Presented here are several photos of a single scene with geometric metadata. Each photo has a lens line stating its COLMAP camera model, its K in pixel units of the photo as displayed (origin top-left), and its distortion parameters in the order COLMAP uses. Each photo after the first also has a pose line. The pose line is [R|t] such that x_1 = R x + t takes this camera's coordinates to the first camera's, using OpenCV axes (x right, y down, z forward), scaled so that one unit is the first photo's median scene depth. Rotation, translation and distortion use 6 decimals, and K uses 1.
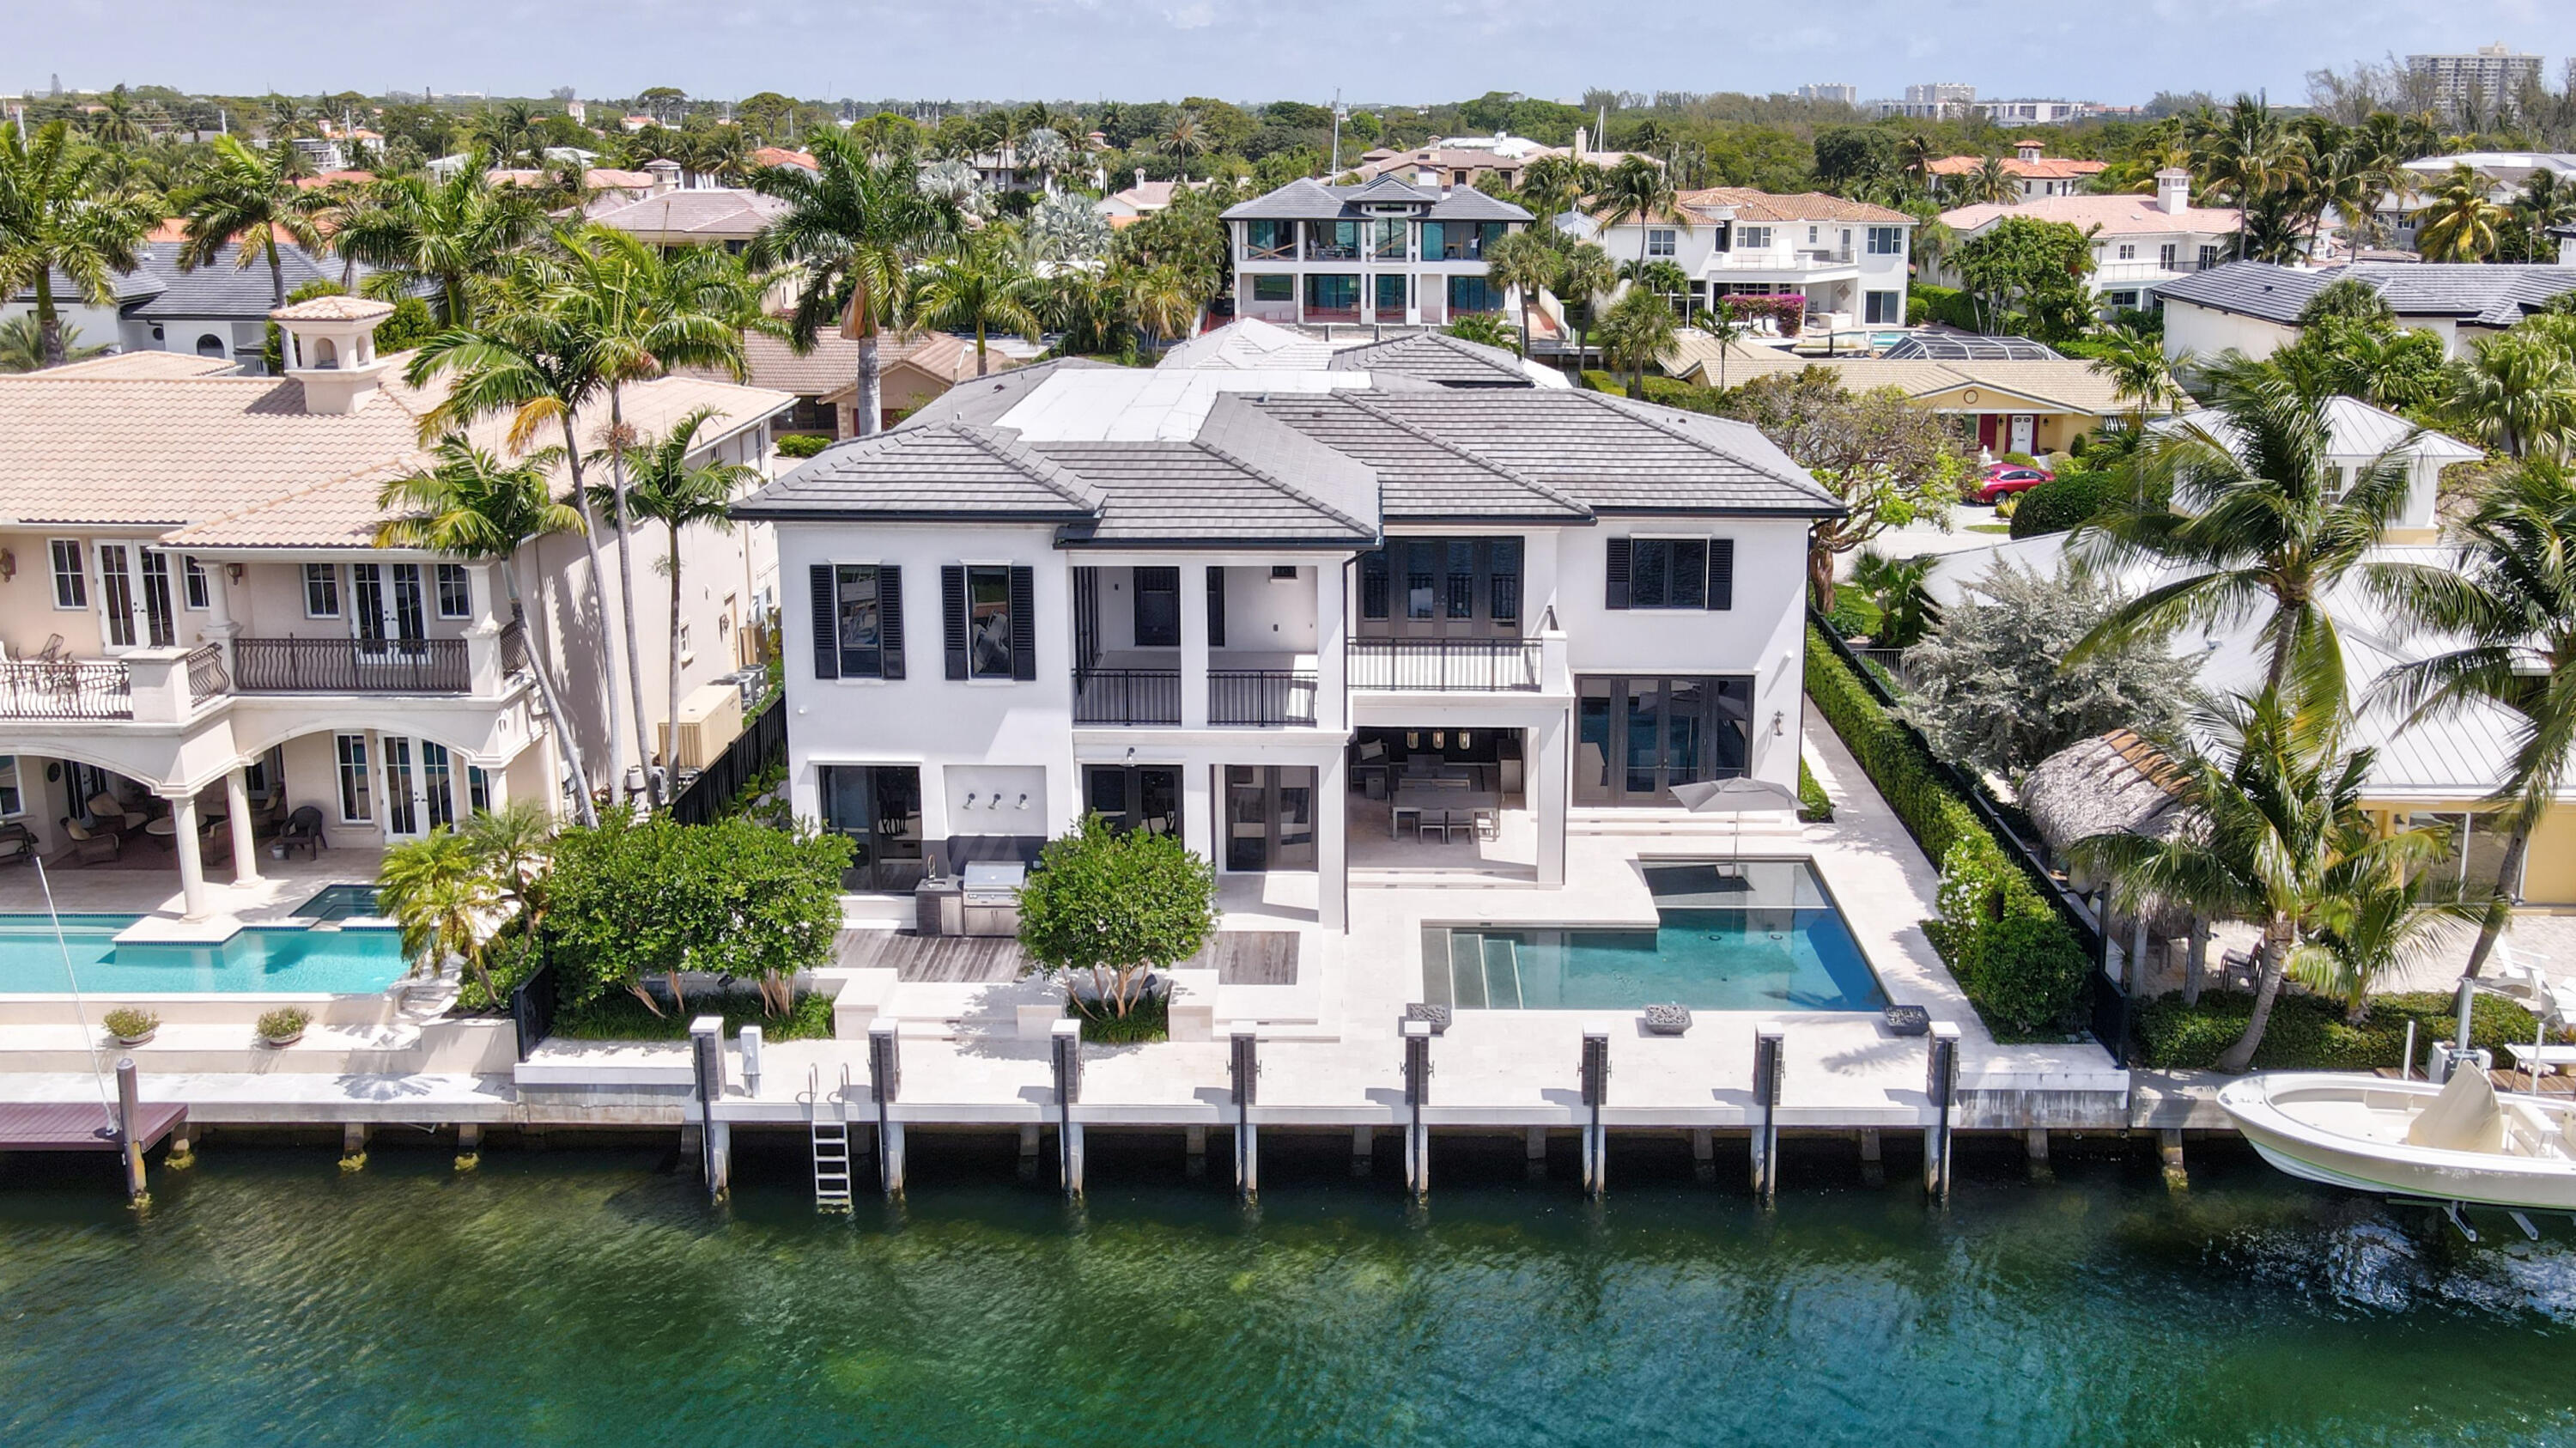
lens RADIAL K [[1953.9, 0, 1367.5], [0, 1953.9, 616.0], [0, 0, 1]] dist [-0.002631, 0.034964]
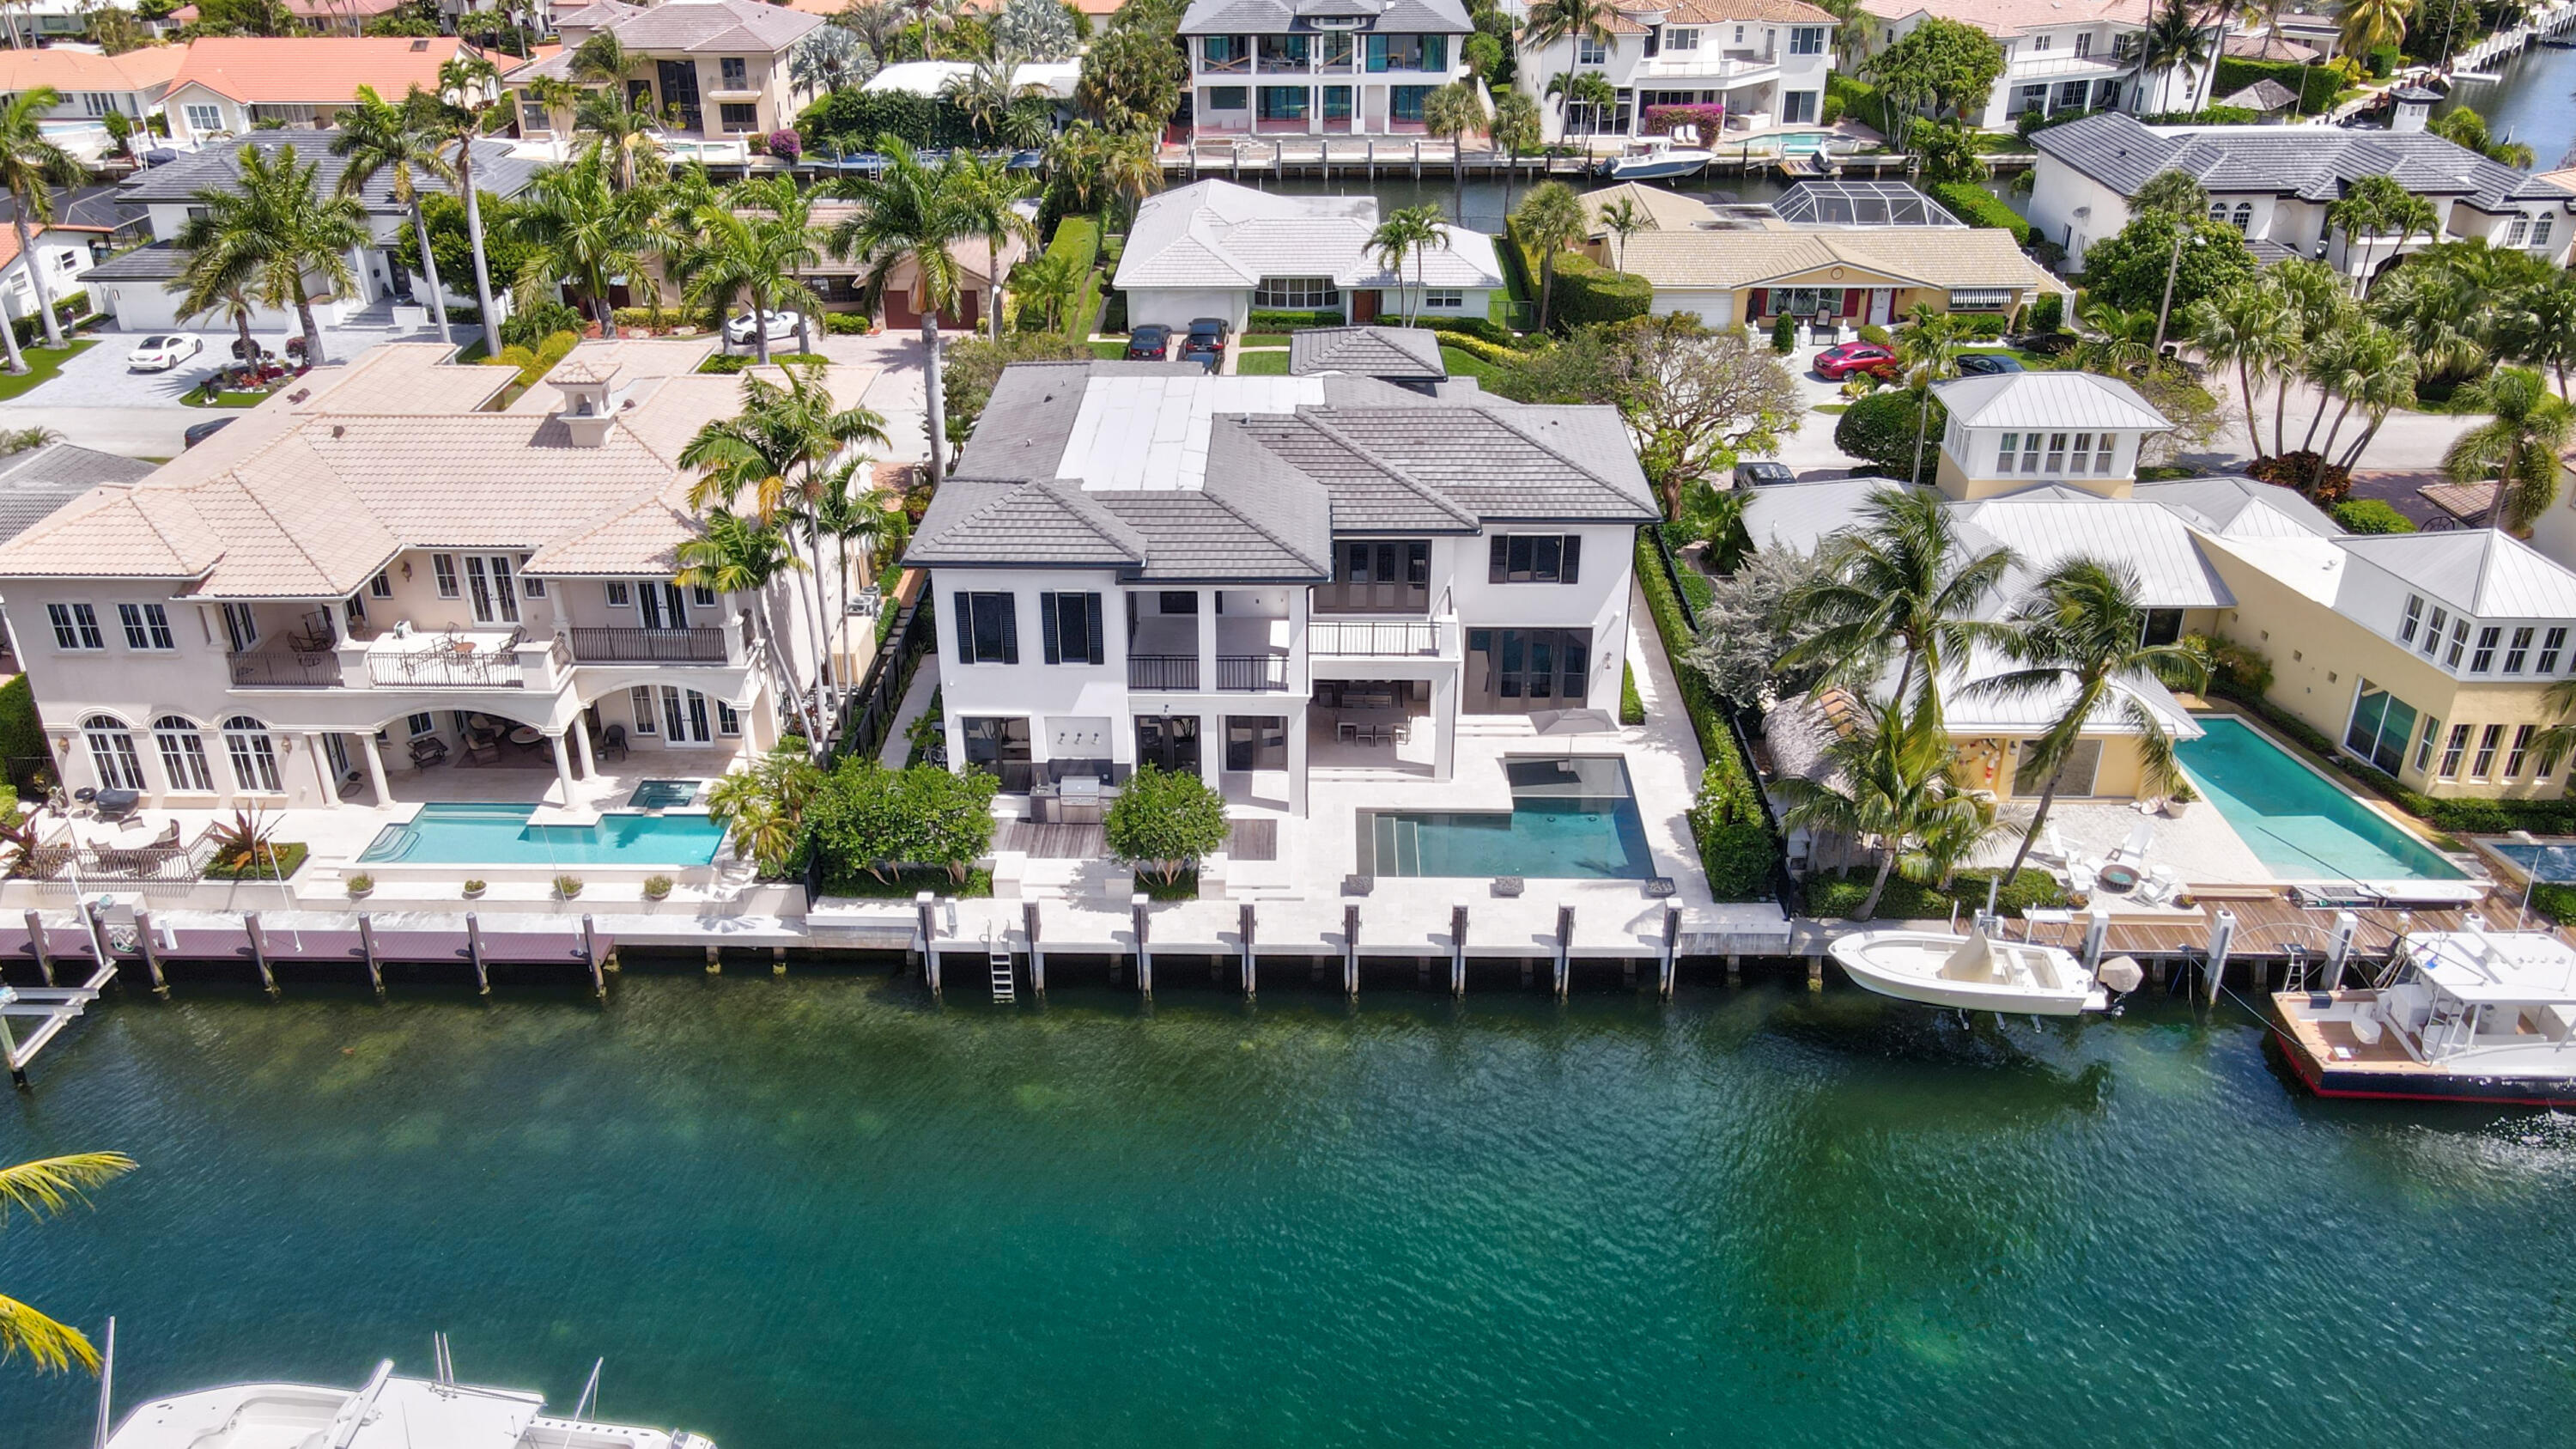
lens RADIAL K [[1865.2, 0, 1228.2], [0, 1865.2, 918.5], [0, 0, 1]] dist [0.008821, 0.004789]
pose [[0.999093, 0.003517, -0.042446, -0.010495], [0.010117, 0.948461, 0.316731, -0.234741], [0.041372, -0.316873, 0.947565, -0.428461]]
